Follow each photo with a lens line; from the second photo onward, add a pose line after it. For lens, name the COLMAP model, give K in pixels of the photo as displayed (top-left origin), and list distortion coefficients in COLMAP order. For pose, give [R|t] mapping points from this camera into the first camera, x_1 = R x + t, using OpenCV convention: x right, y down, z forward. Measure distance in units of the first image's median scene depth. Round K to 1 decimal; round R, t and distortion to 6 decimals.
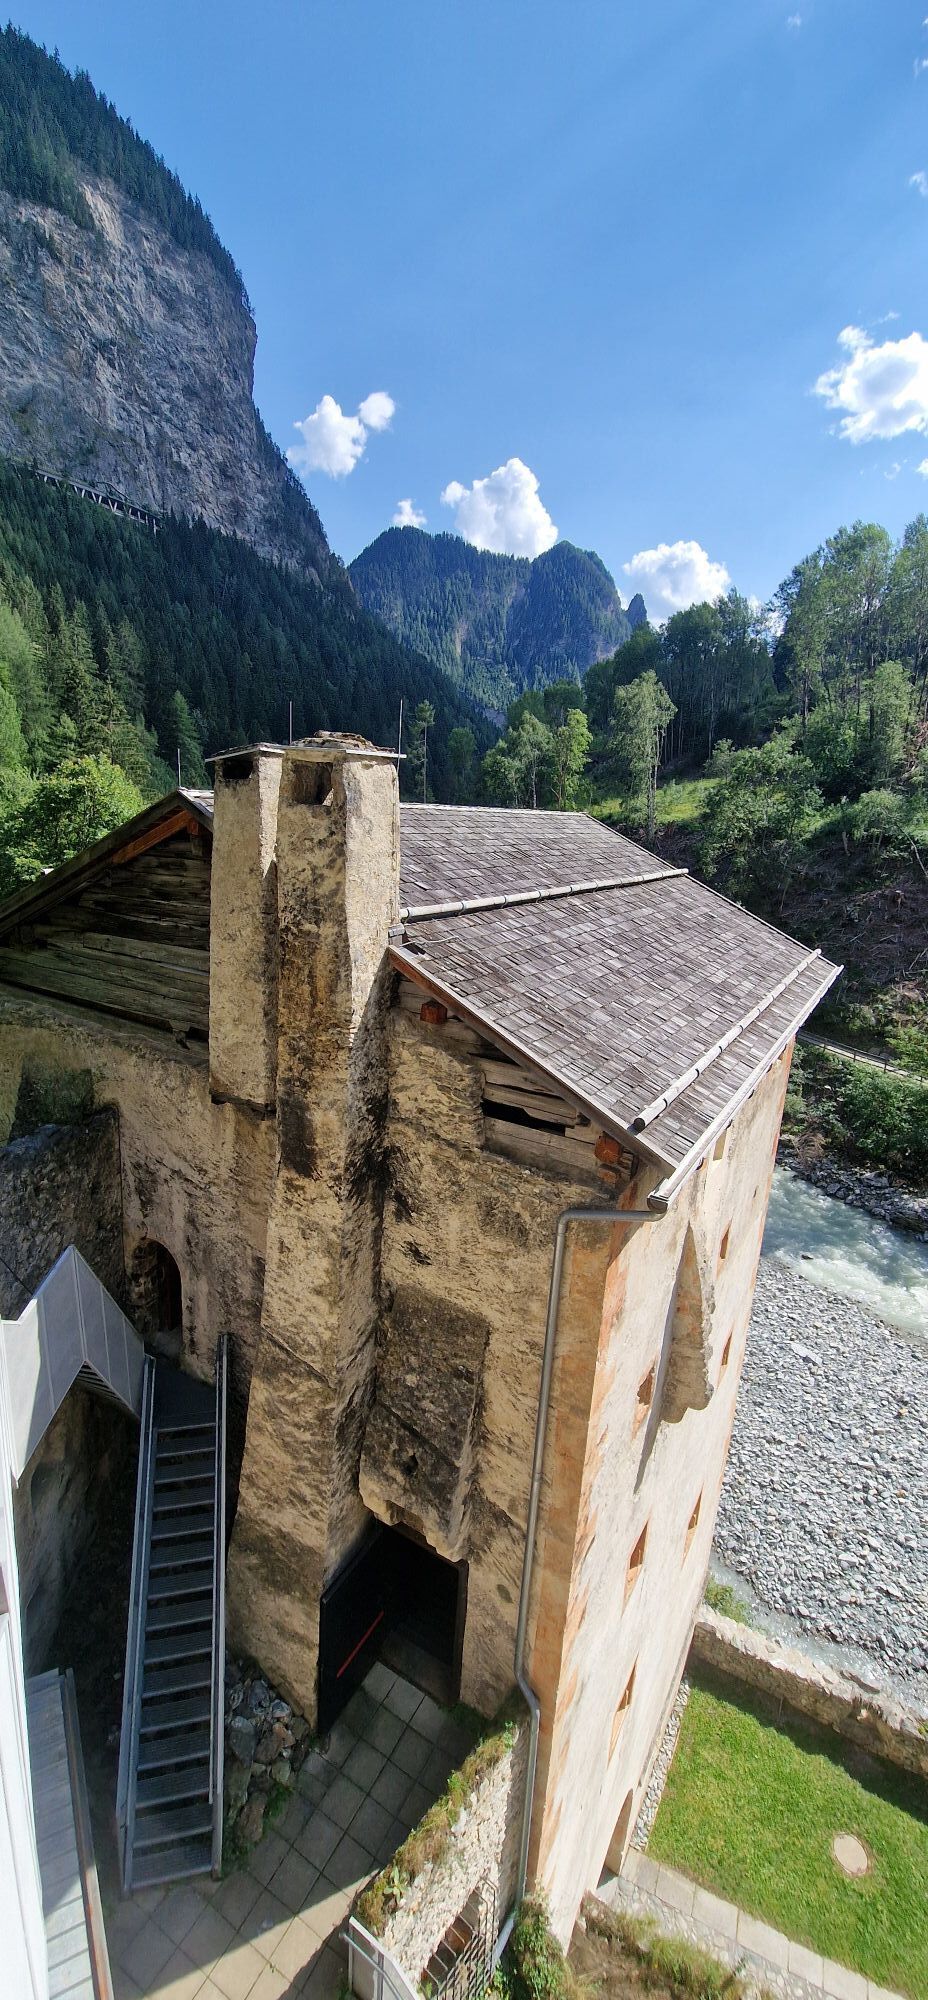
lens RADIAL K [[815.3, 0, 459.8], [0, 815.3, 1005.3], [0, 0, 1]] dist [0.003104, -0.003237]
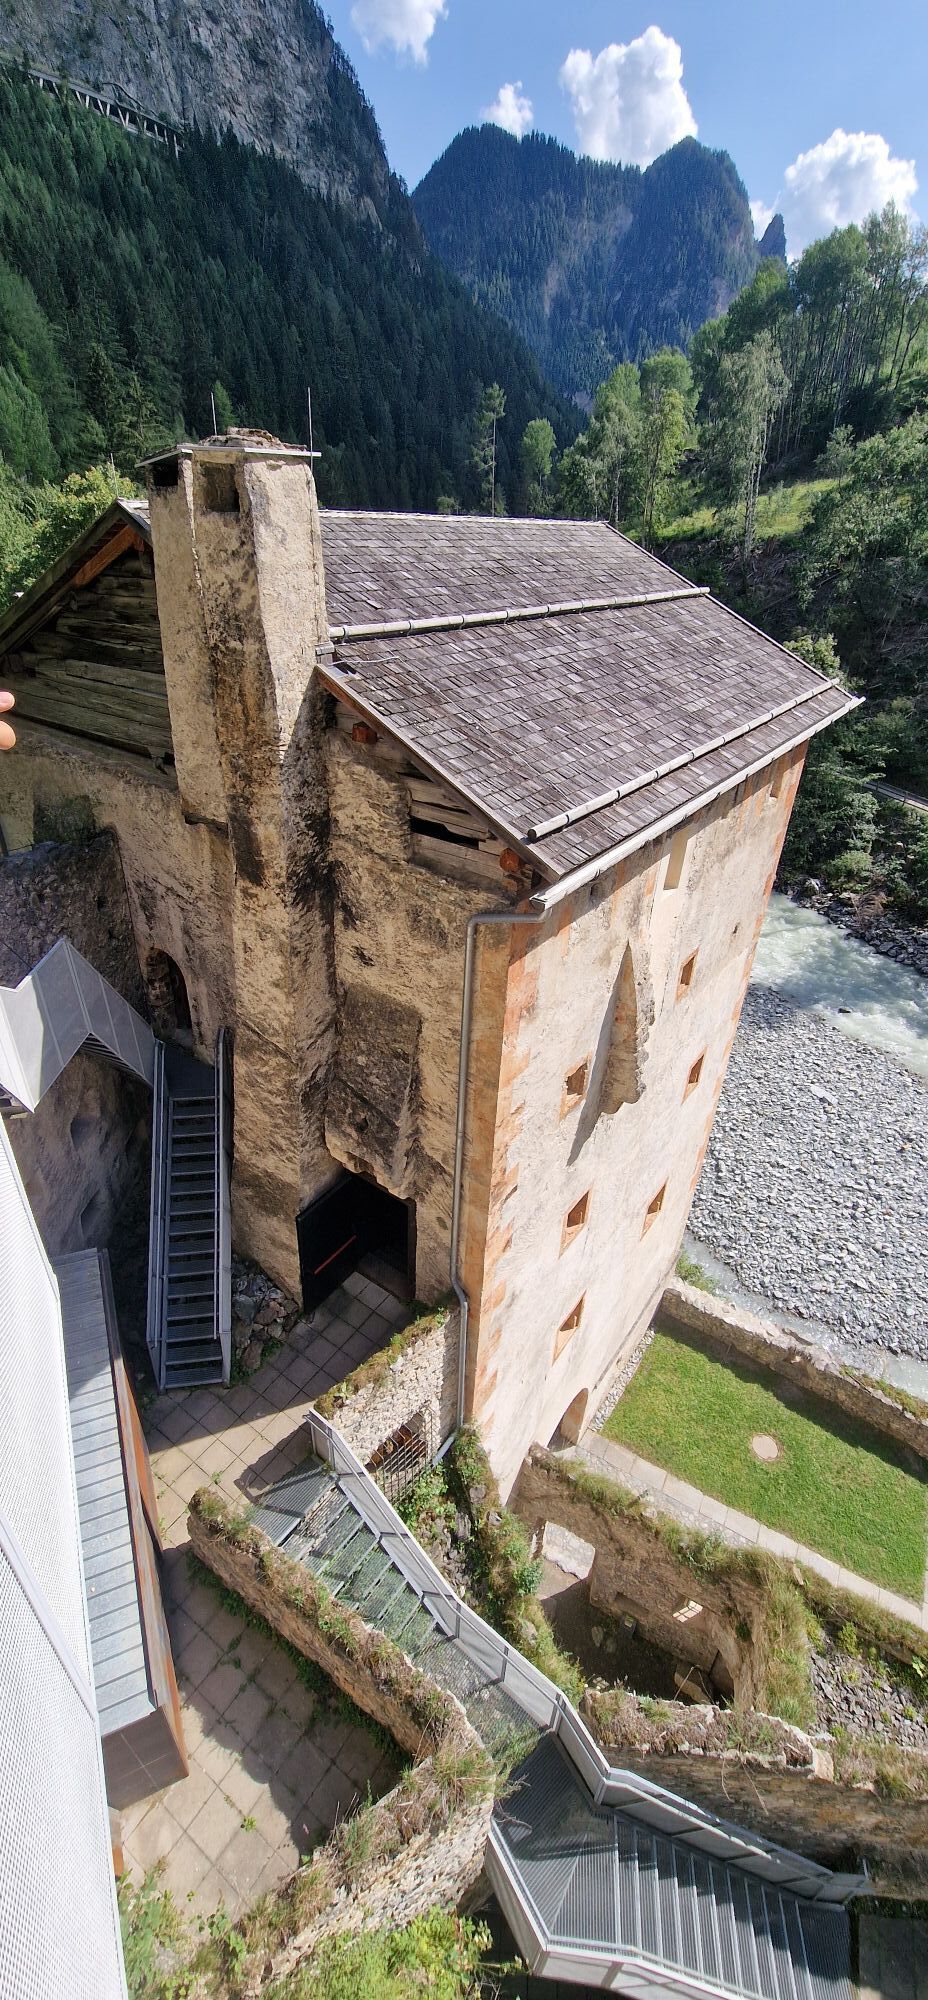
lens RADIAL K [[815.3, 0, 459.8], [0, 815.3, 1005.3], [0, 0, 1]] dist [0.003104, -0.003237]
pose [[0.995977, 0.027676, -0.085224, 0.143403], [-0.001816, 0.957144, 0.289606, 0.030572], [0.089587, -0.288287, 0.953344, -0.075909]]
